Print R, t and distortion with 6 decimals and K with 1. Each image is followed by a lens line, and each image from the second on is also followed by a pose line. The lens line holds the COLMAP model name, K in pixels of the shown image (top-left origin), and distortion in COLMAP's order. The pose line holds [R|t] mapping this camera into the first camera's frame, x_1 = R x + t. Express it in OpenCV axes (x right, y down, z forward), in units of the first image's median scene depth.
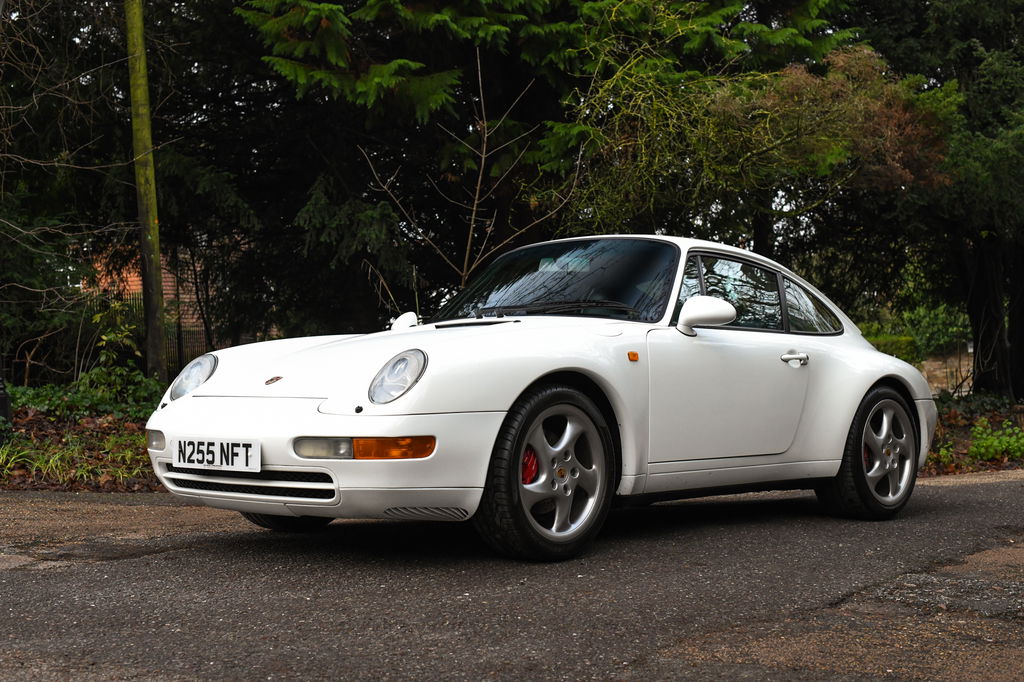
lens RADIAL K [[1525.4, 0, 502.7], [0, 1525.4, 341.1], [0, 0, 1]] dist [-0.149783, 0.036048]
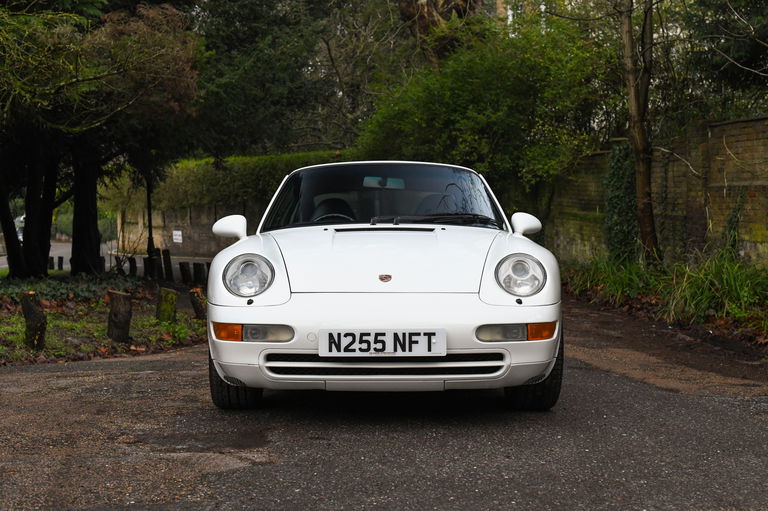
lens RADIAL K [[1184.8, 0, 422.7], [0, 1184.8, 254.2], [0, 0, 1]] dist [-0.142512, 0.035773]
pose [[0.709106, 0.004017, 0.705091, -0.776039], [-0.020744, 0.999670, 0.015167, -0.007120], [-0.704797, -0.025382, 0.708955, 0.328410]]
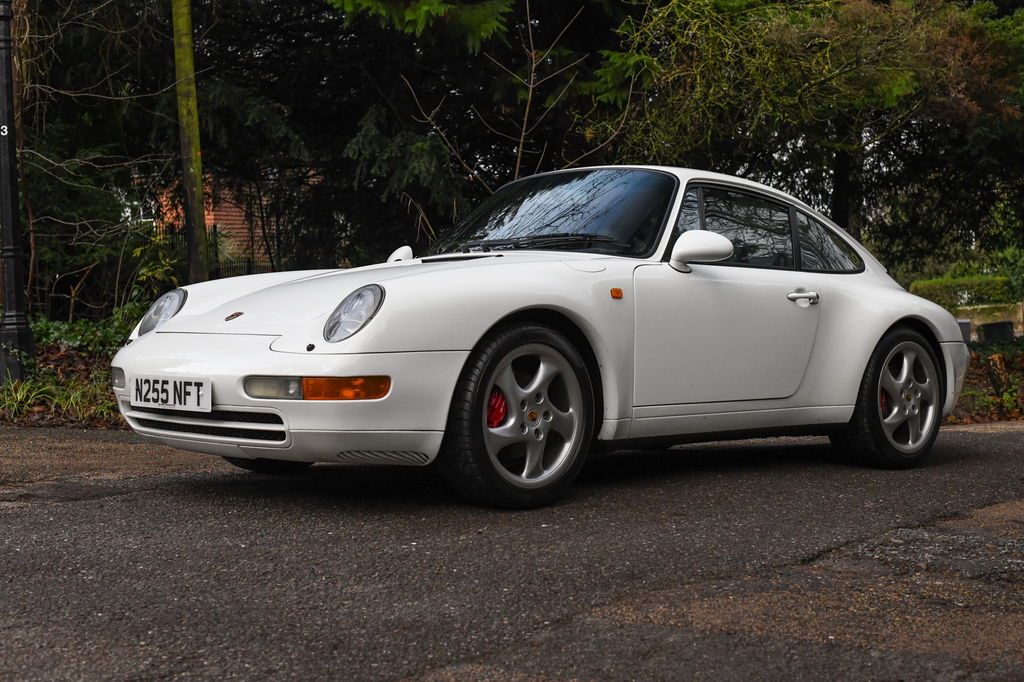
lens RADIAL K [[1545.2, 0, 512.0], [0, 1545.2, 341.0], [0, 0, 1]] dist [-0.160455, 0.037312]
pose [[0.998509, 0.008039, -0.053996, 0.076171], [-0.005819, 0.999136, 0.041154, 0.000547], [0.054280, -0.040779, 0.997693, 0.043528]]
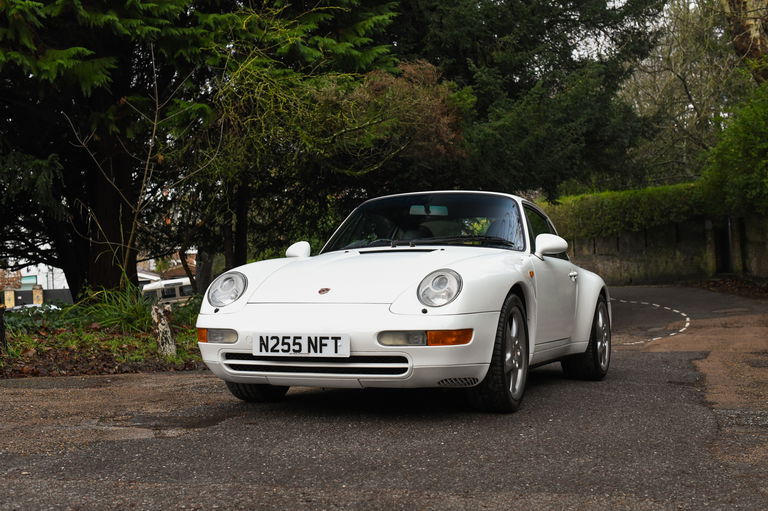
lens RADIAL K [[1112.4, 0, 384.0], [0, 1112.4, 255.5], [0, 0, 1]] dist [-0.127105, -0.026854]
pose [[0.930779, 0.008580, 0.365482, -0.468976], [-0.006894, 0.999959, -0.005918, -0.000807], [-0.365518, 0.002988, 0.930800, 0.038718]]
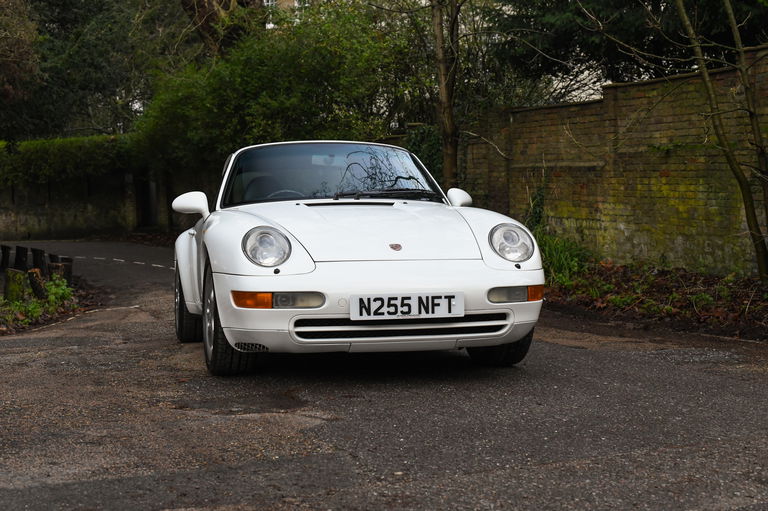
lens RADIAL K [[1132.2, 0, 384.0], [0, 1132.2, 255.5], [0, 0, 1]] dist [-0.151964, 0.114694]
pose [[0.556695, -0.018367, 0.830514, -0.943585], [-0.011371, 0.999493, 0.029726, 0.004795], [-0.830639, -0.025992, 0.556204, 0.478701]]
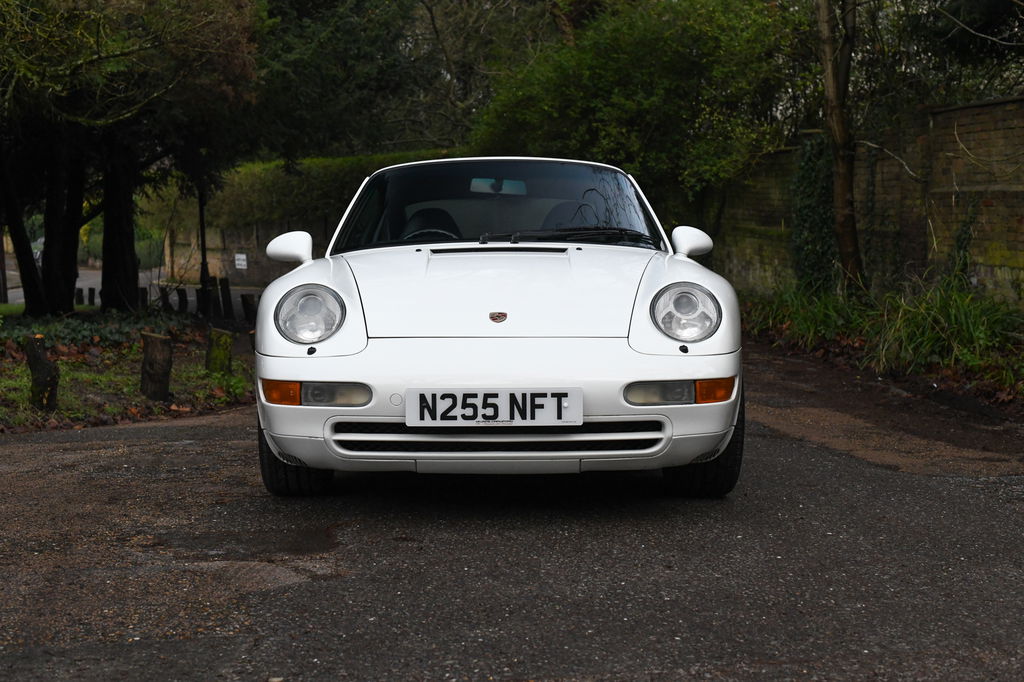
lens RADIAL K [[1509.6, 0, 512.0], [0, 1509.6, 341.0], [0, 0, 1]] dist [-0.151964, 0.114694]
pose [[0.729142, -0.025397, 0.683891, -0.722002], [-0.016397, 0.998376, 0.054557, -0.006983], [-0.684166, -0.050994, 0.727541, 0.378414]]
